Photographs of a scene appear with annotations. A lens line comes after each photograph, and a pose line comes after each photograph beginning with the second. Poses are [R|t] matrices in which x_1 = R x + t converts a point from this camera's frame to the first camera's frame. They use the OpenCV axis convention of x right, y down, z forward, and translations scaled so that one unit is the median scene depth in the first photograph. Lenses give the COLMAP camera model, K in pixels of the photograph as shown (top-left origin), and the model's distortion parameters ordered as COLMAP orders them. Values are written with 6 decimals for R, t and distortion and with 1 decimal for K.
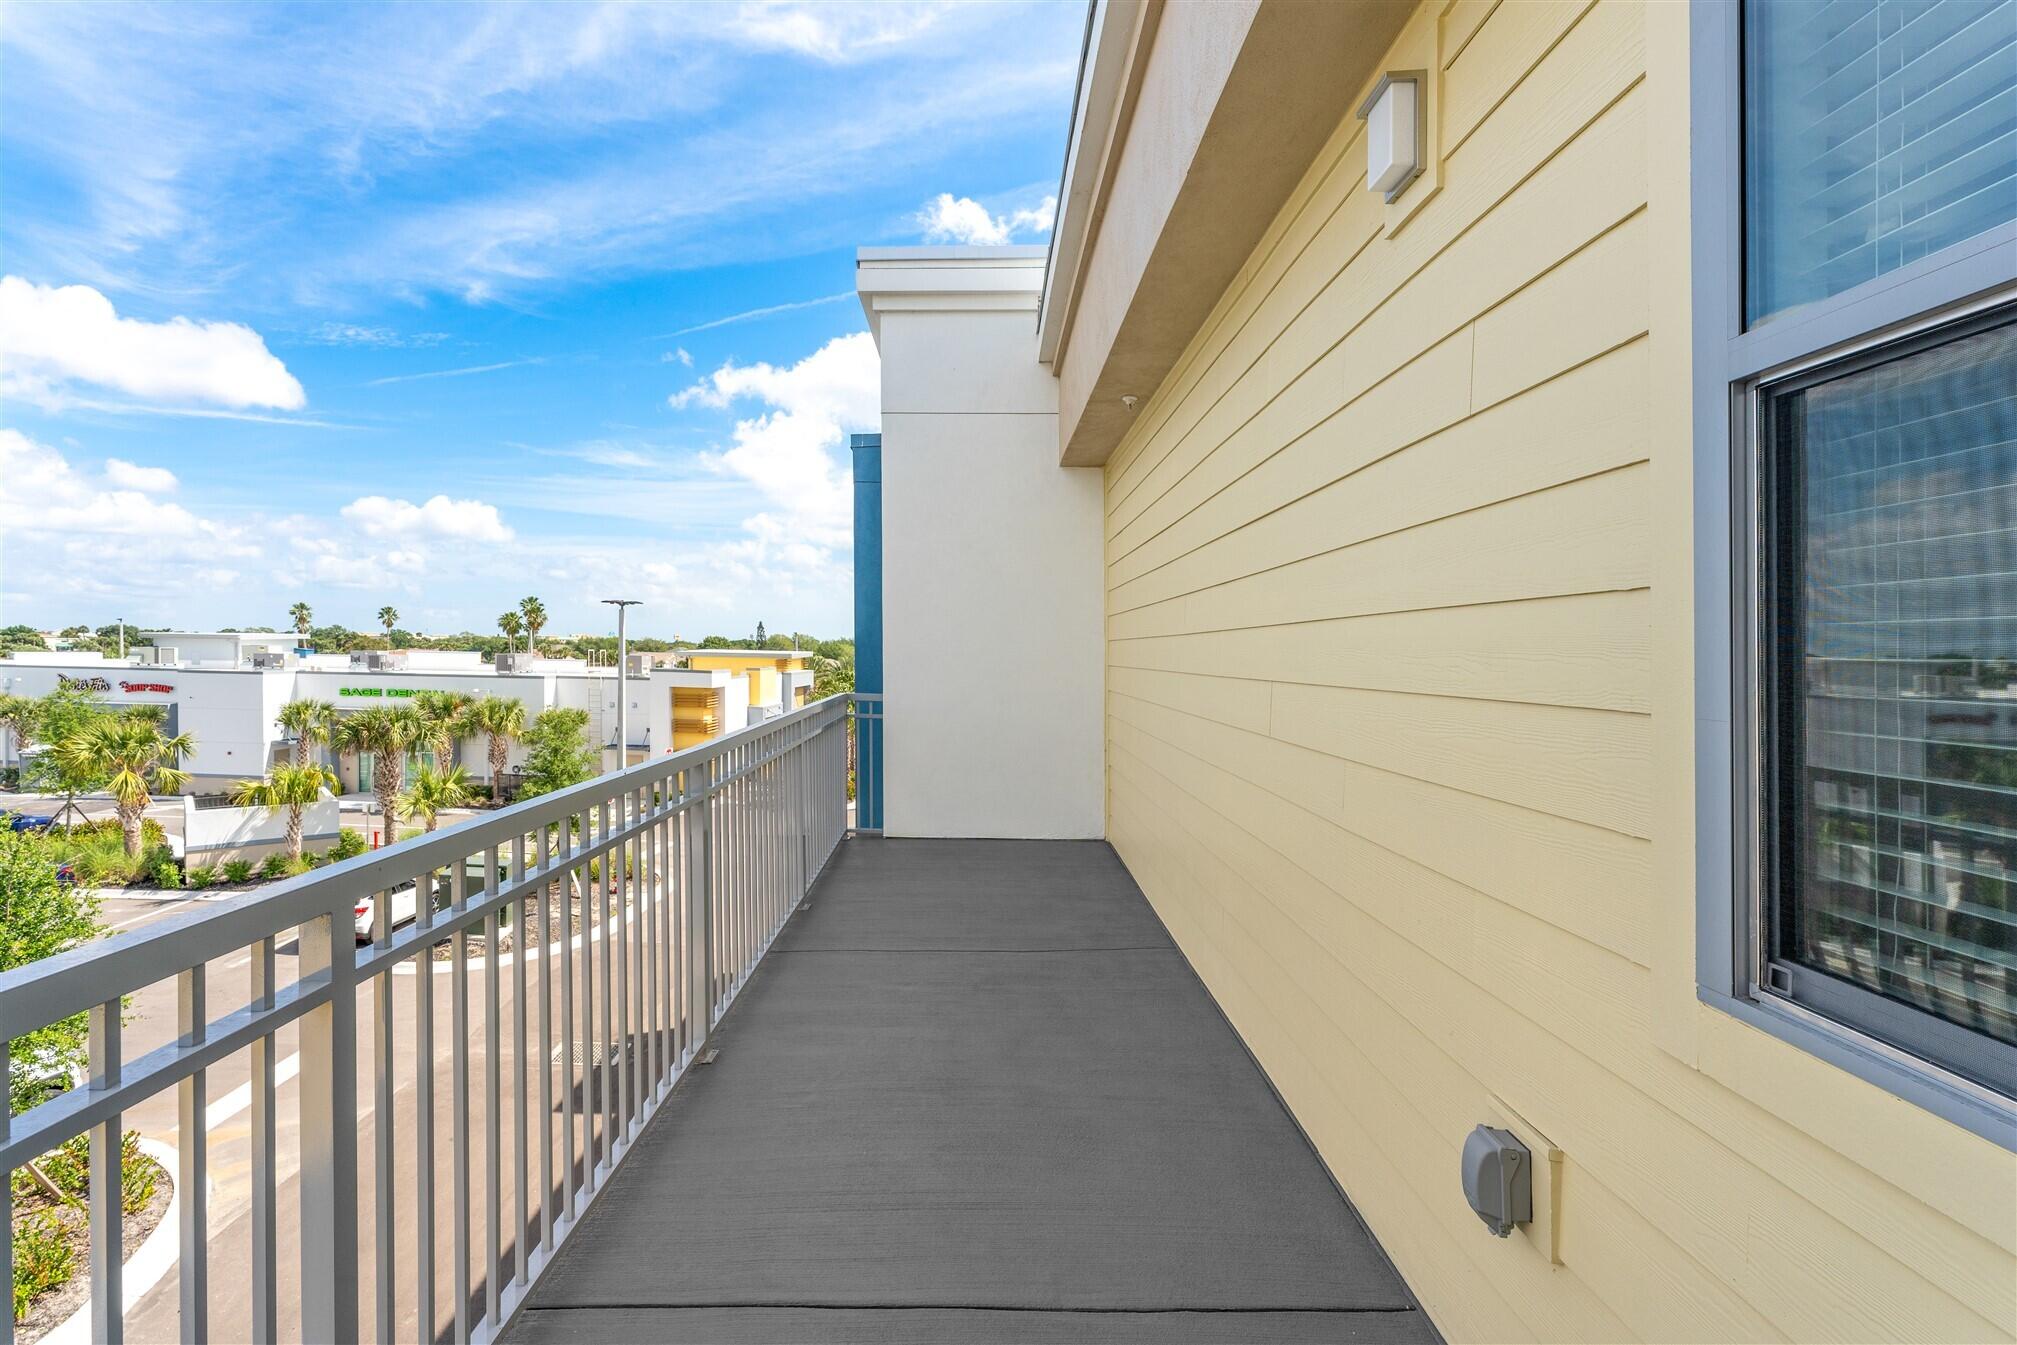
lens RADIAL K [[813.6, 0, 1002.8], [0, 813.6, 656.0], [0, 0, 1]] dist [-0.000290, -0.000066]
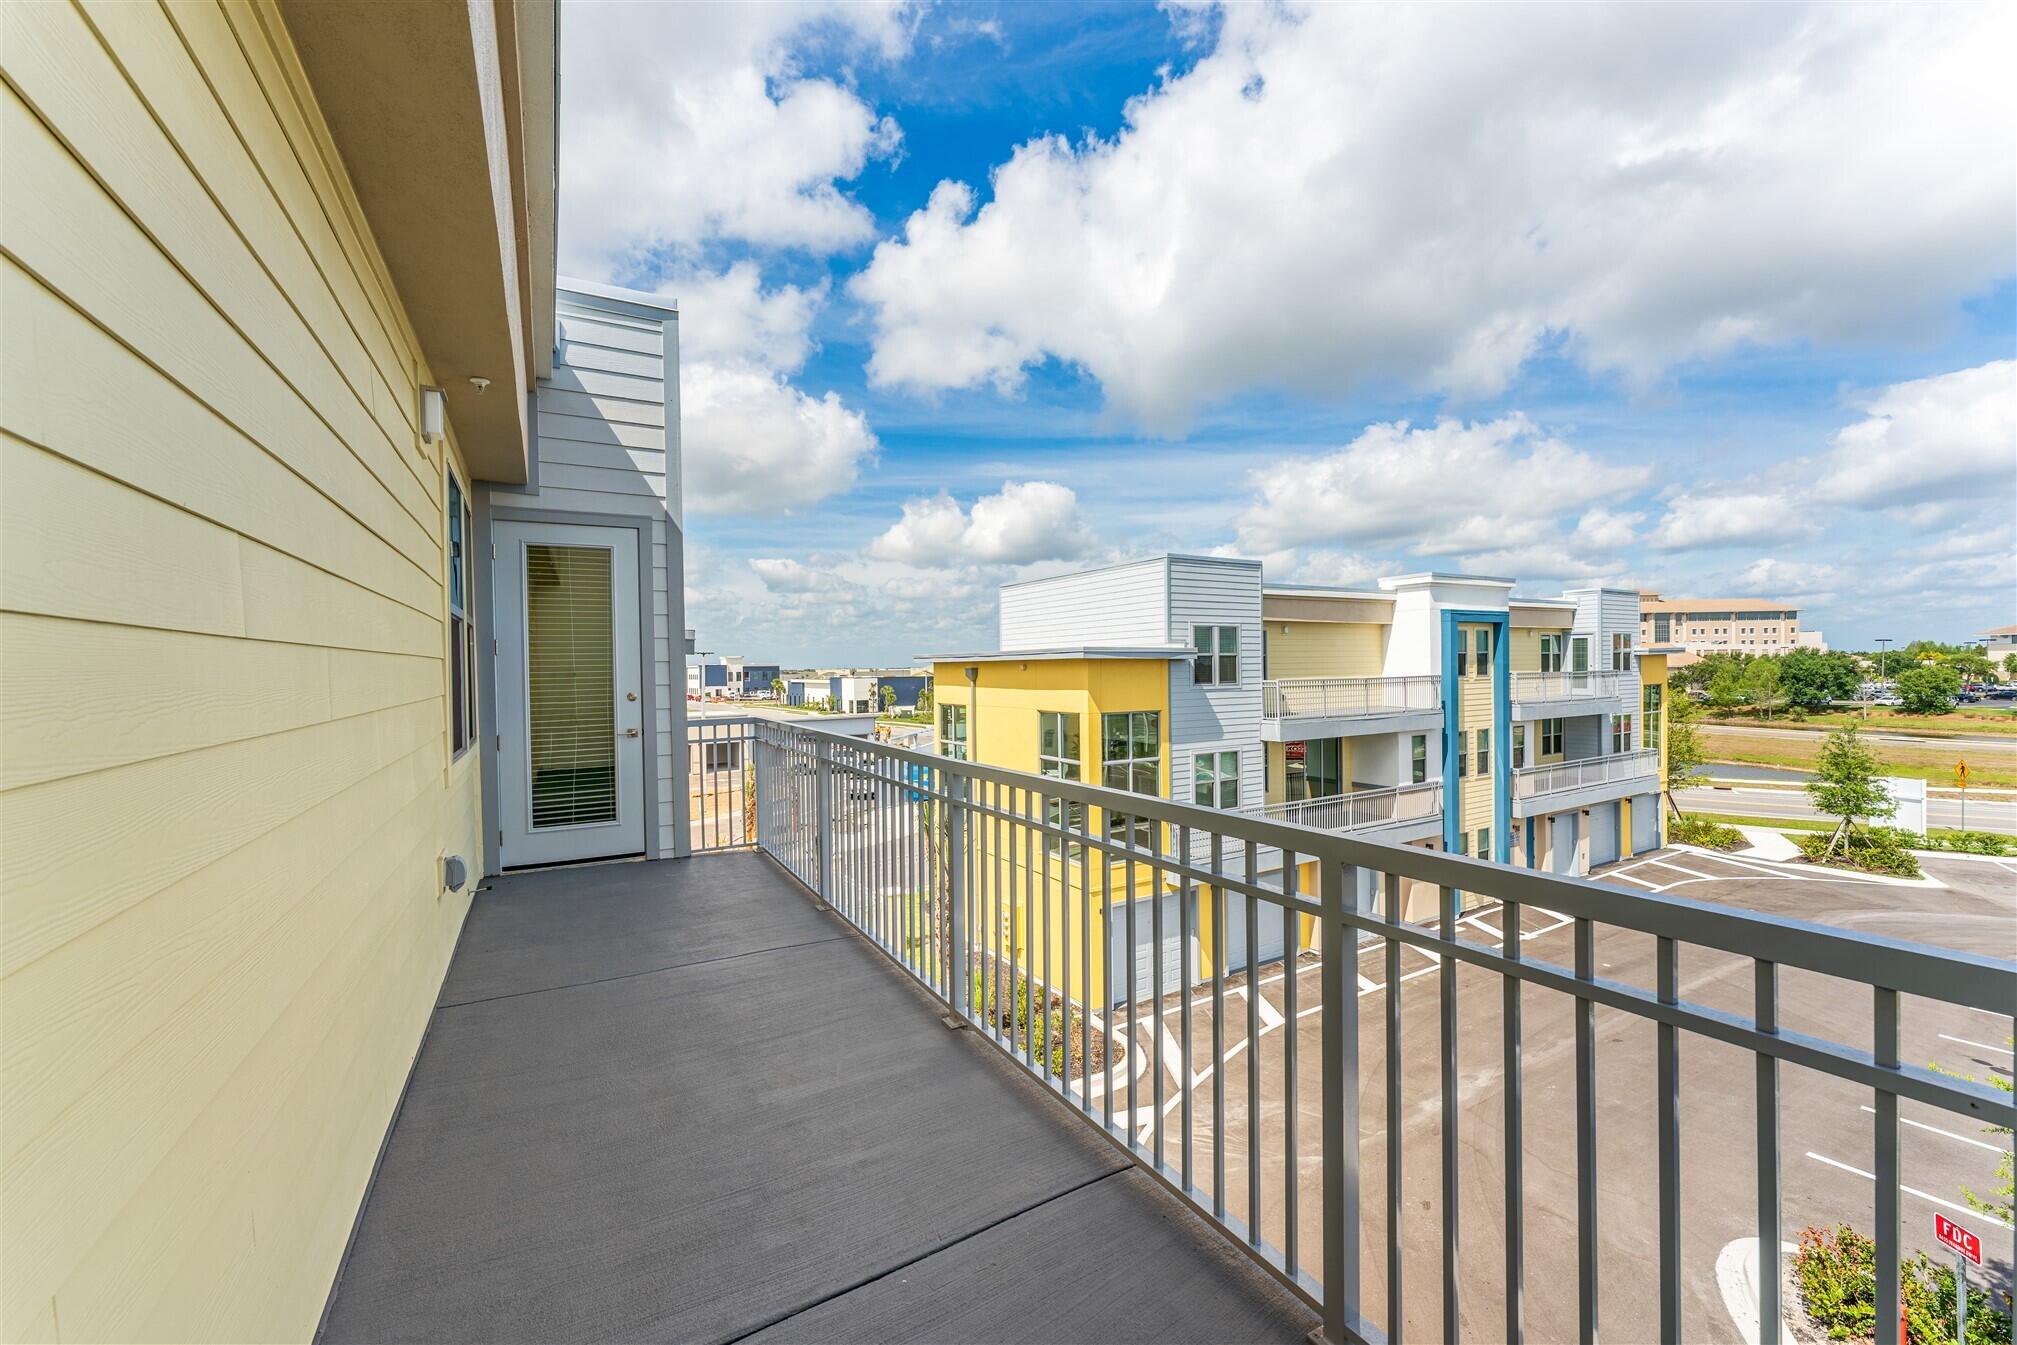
lens RADIAL K [[813.6, 0, 1002.8], [0, 813.6, 656.0], [0, 0, 1]] dist [-0.000290, -0.000066]
pose [[-0.881848, 0.014050, -0.471325, 0.111998], [0.012941, 0.999901, 0.005596, -0.037206], [0.471357, -0.001165, -0.881942, 1.866501]]
